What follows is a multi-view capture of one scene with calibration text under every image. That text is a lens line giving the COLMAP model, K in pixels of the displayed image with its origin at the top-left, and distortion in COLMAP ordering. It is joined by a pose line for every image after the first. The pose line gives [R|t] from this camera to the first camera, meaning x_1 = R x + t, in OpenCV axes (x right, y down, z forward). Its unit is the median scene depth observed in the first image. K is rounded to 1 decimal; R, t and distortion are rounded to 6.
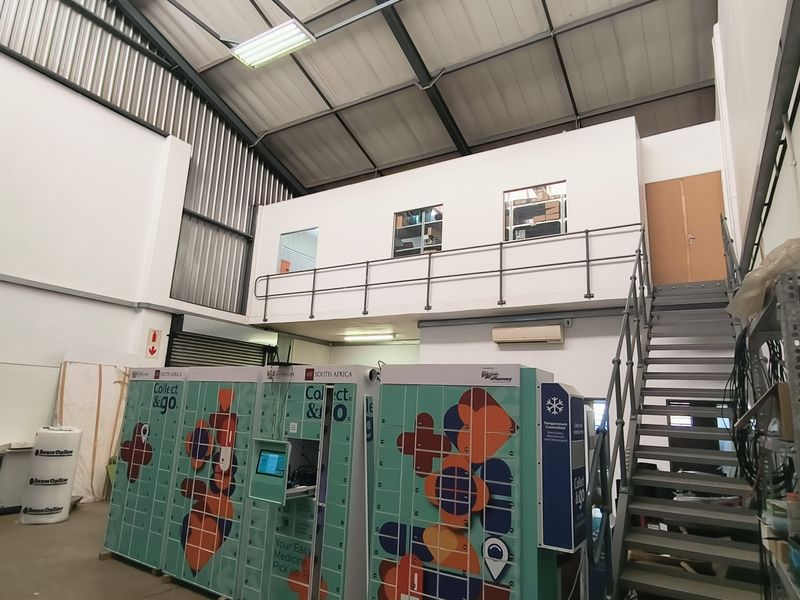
lens RADIAL K [[499.1, 0, 402.1], [0, 499.1, 302.4], [0, 0, 1]] dist [0.003427, 0.002341]
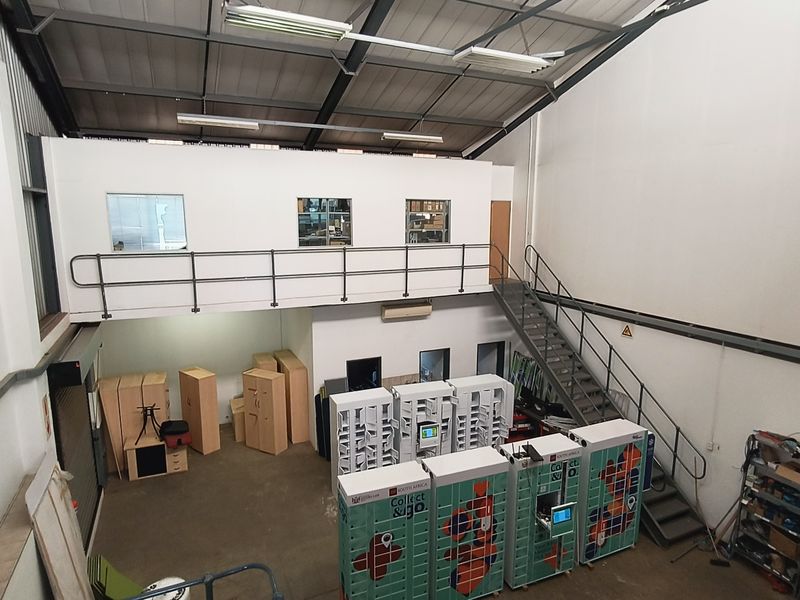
lens RADIAL K [[499.1, 0, 402.1], [0, 499.1, 302.4], [0, 0, 1]] dist [0.003427, 0.002341]
pose [[0.546422, -0.194853, 0.814527, -1.469096], [-0.158261, 0.931014, 0.328888, -0.690311], [-0.822421, -0.308619, 0.477889, 0.667795]]
